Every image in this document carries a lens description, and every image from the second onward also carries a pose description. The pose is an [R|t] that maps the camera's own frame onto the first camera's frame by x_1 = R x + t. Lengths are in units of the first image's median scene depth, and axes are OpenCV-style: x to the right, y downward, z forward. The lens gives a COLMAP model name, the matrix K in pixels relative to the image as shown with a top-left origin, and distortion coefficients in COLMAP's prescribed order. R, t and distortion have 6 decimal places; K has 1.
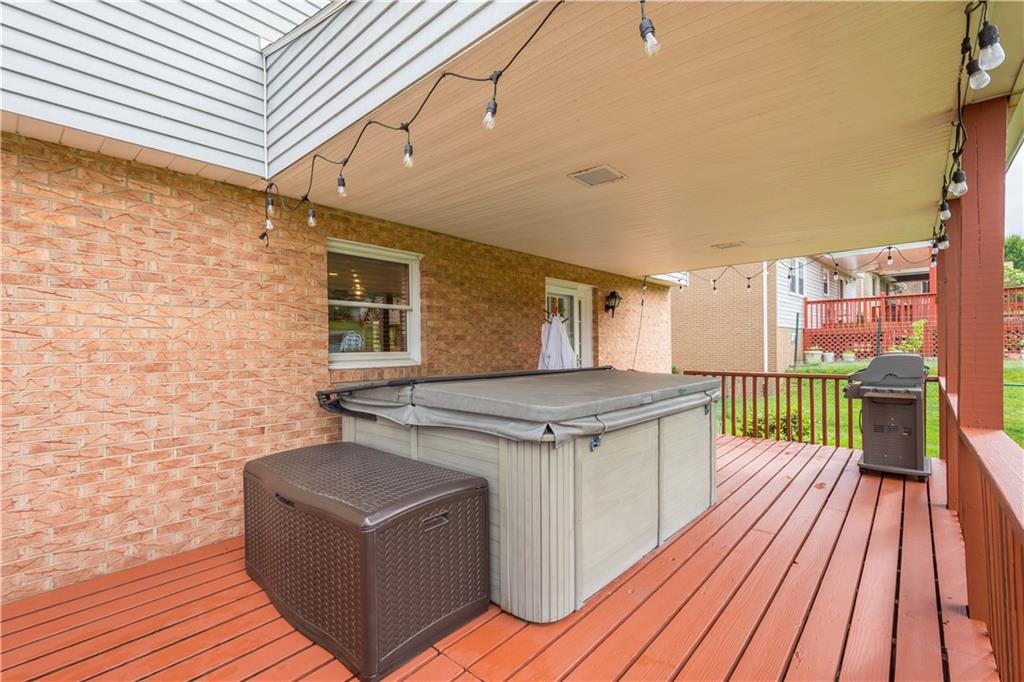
lens RADIAL K [[453.4, 0, 507.0], [0, 453.4, 350.4], [0, 0, 1]] dist [0.010092, -0.001363]
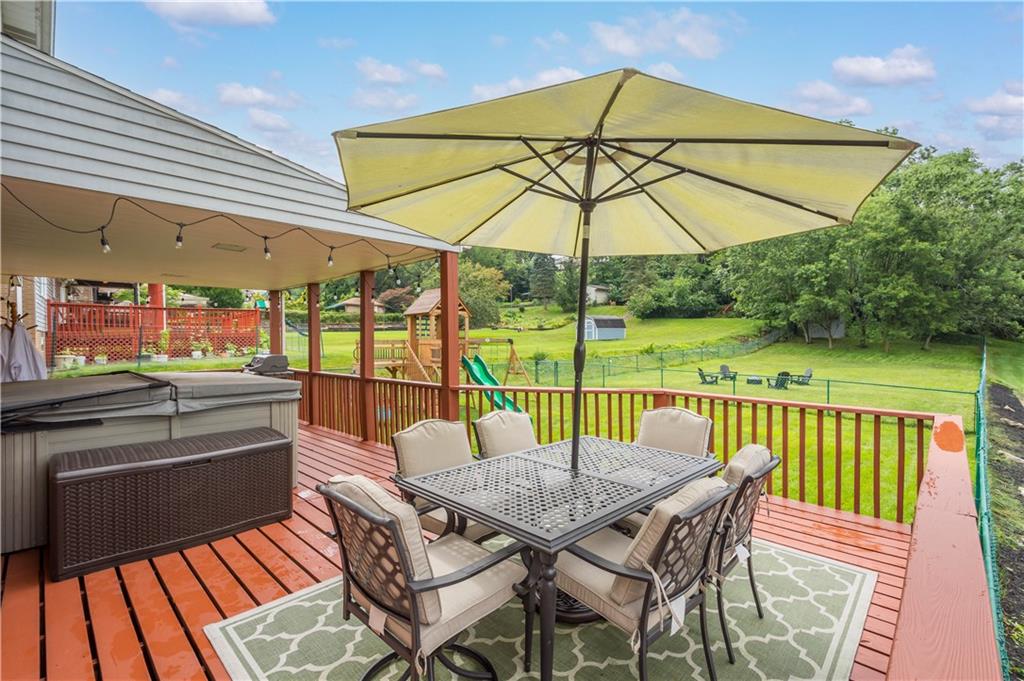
lens RADIAL K [[453.4, 0, 507.0], [0, 453.4, 349.9], [0, 0, 1]] dist [0.010092, -0.001363]
pose [[0.036542, -0.015142, 0.999217, -1.375834], [0.022817, 0.999637, 0.014314, -0.014270], [-0.999072, 0.022276, 0.036874, 0.008110]]
